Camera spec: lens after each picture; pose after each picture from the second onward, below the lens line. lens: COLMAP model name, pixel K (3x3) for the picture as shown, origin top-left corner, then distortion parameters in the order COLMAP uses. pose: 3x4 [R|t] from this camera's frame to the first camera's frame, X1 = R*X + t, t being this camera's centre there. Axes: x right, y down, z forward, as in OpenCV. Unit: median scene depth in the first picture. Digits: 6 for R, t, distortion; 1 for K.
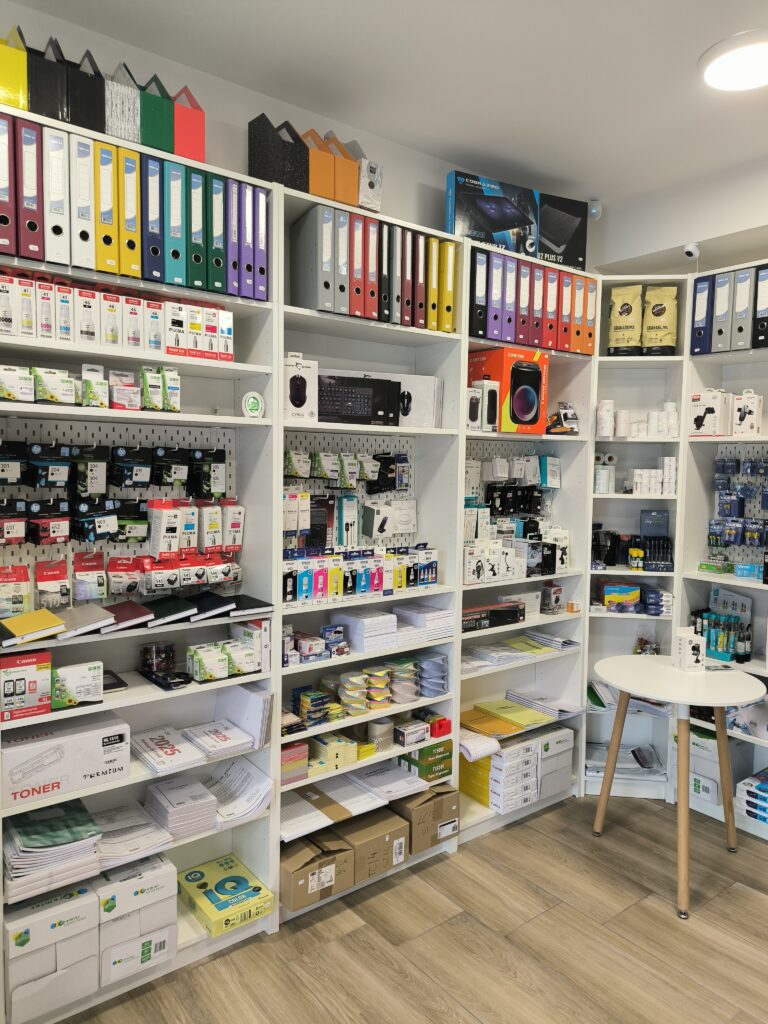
lens RADIAL K [[711.0, 0, 384.3], [0, 711.0, 516.1], [0, 0, 1]] dist [0.030549, -0.030690]
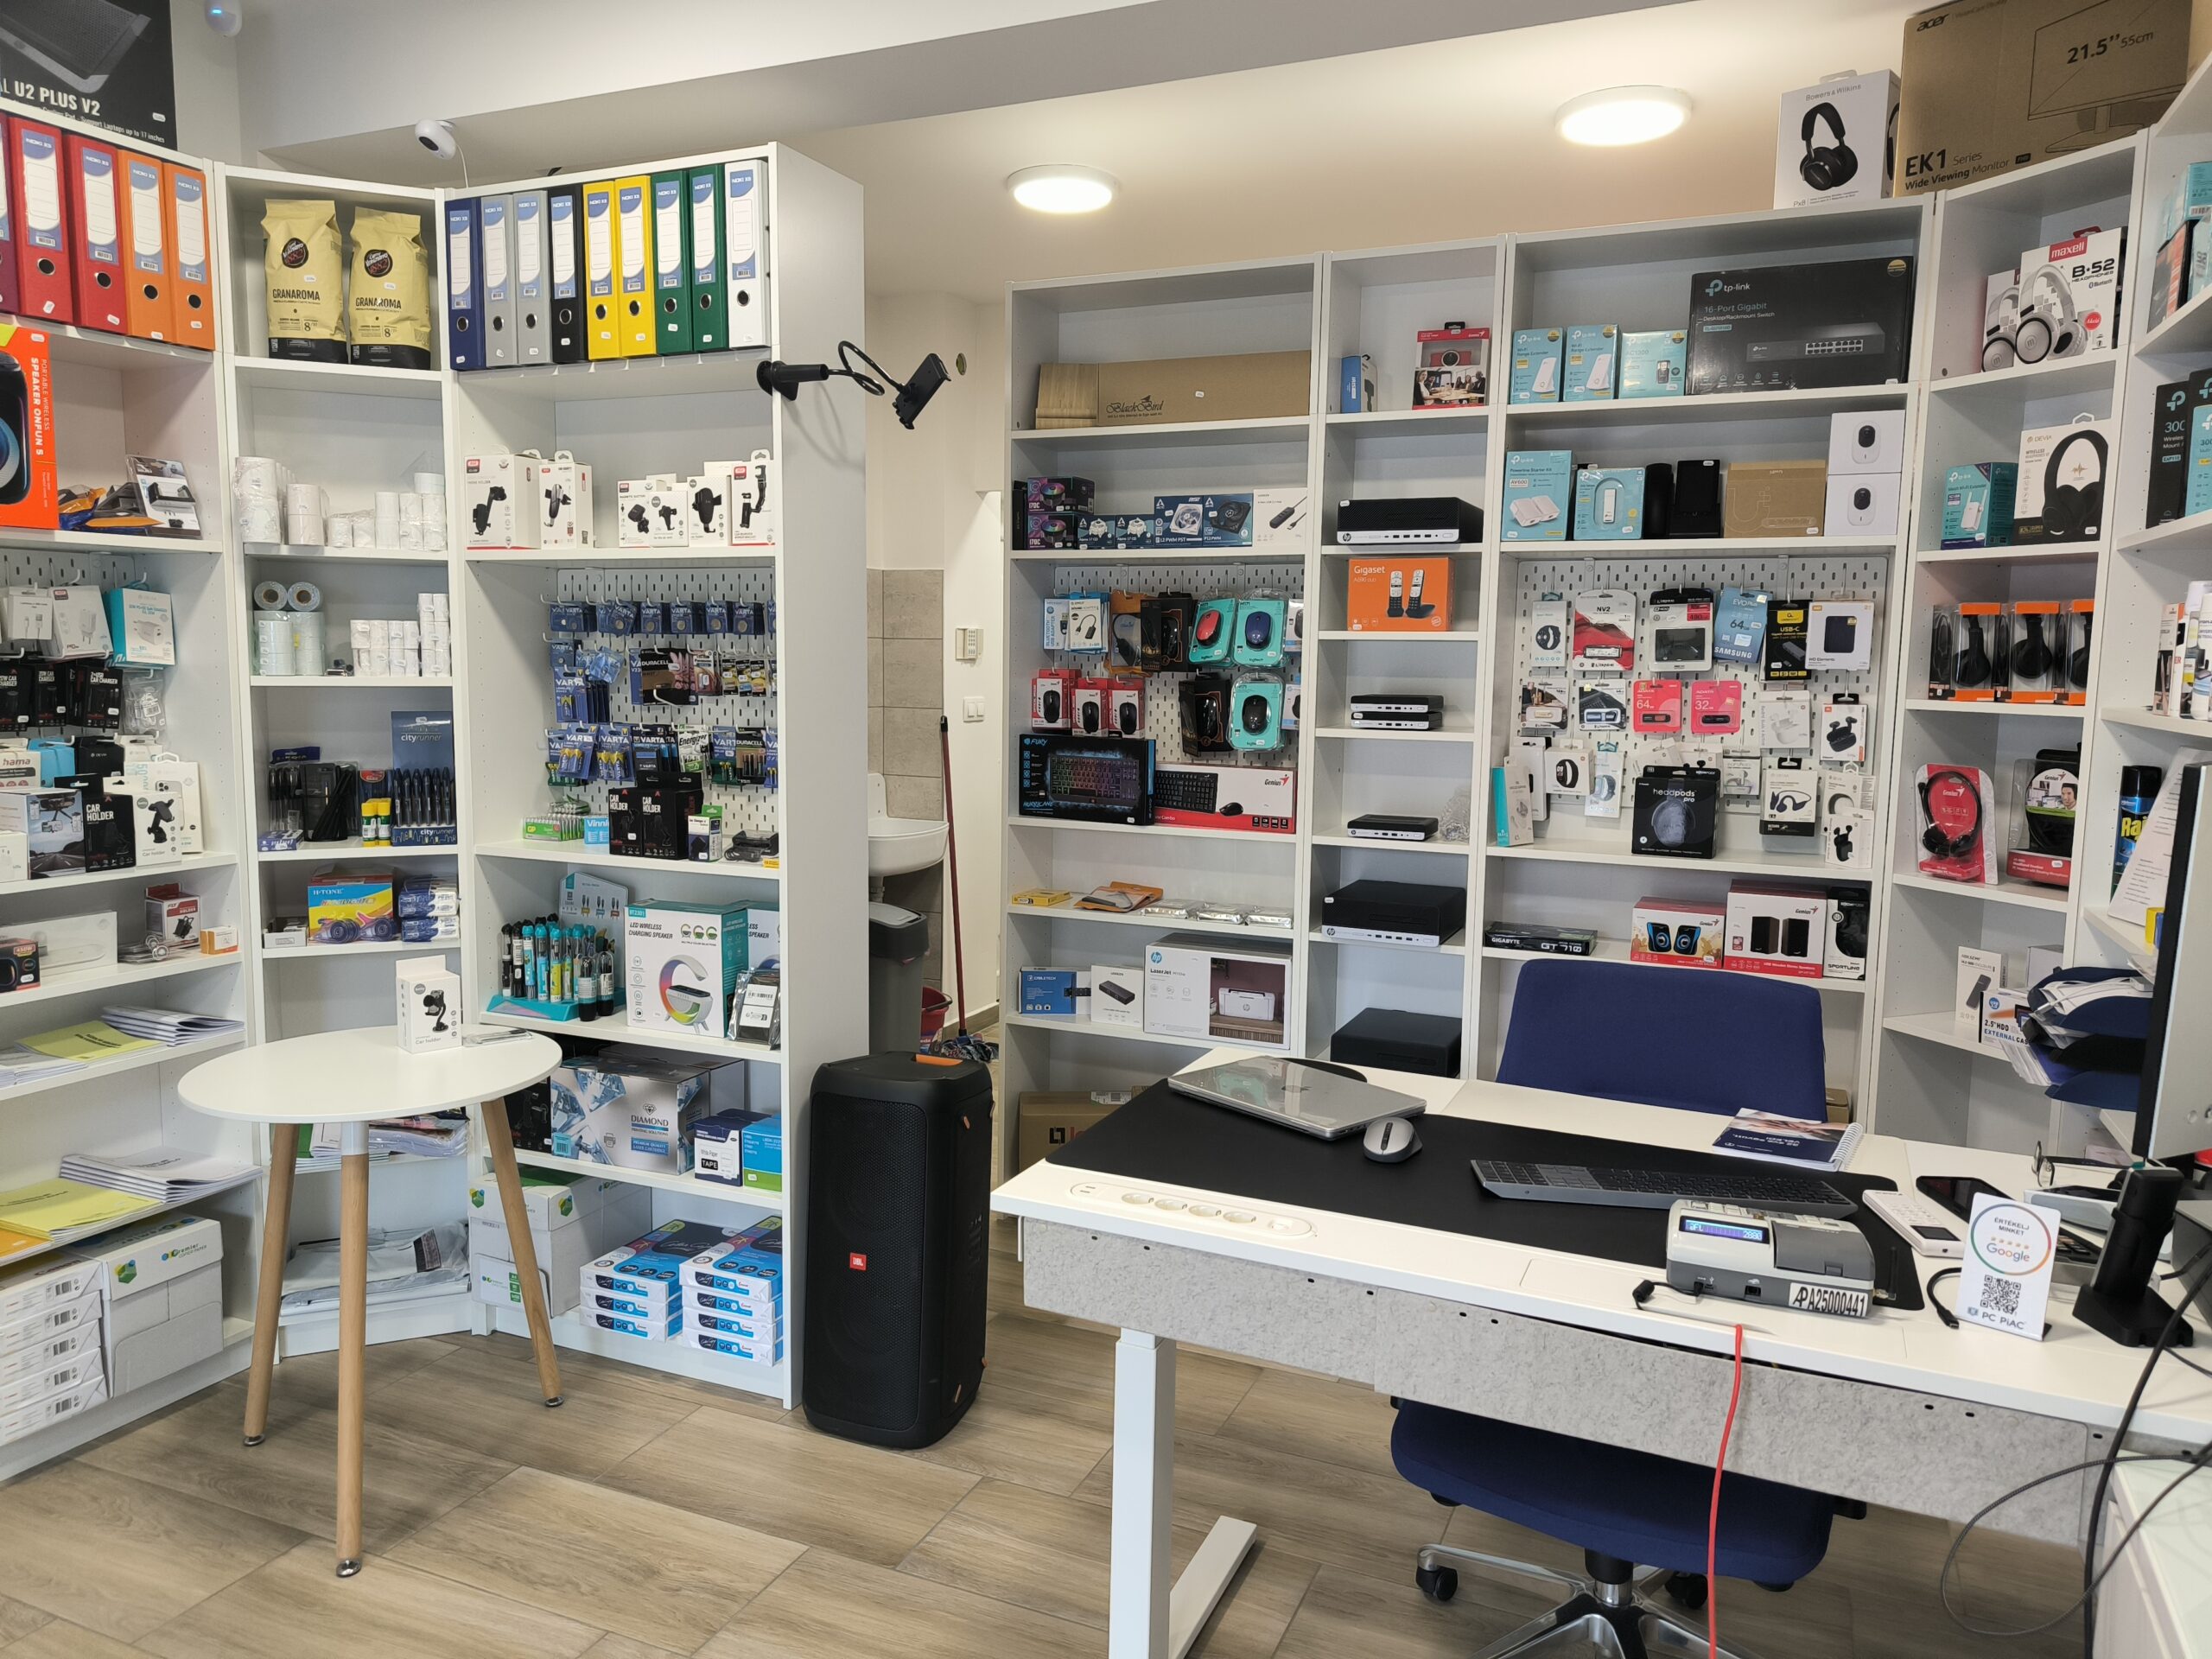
lens RADIAL K [[1536.0, 0, 1118.8], [0, 1536.0, 827.3], [0, 0, 1]] dist [0.030549, -0.030690]
pose [[0.872932, -0.058821, 0.484283, 0.299483], [0.037567, 0.997862, 0.053485, 0.030478], [-0.486394, -0.028495, 0.873275, -0.082621]]
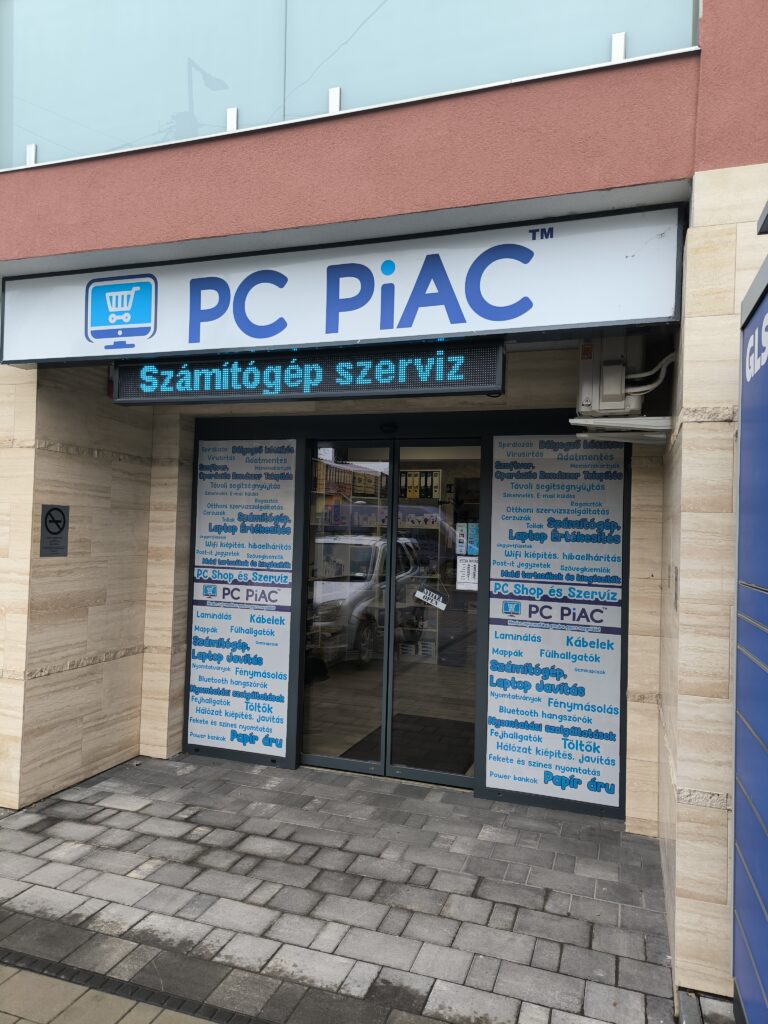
lens RADIAL K [[711.0, 0, 382.9], [0, 711.0, 515.6], [0, 0, 1]] dist [0.030549, -0.030690]
pose [[0.827996, 0.023355, 0.560248, -1.147070], [0.027253, 0.996275, -0.081809, 0.080220], [-0.560072, 0.083006, 0.824275, -1.338843]]
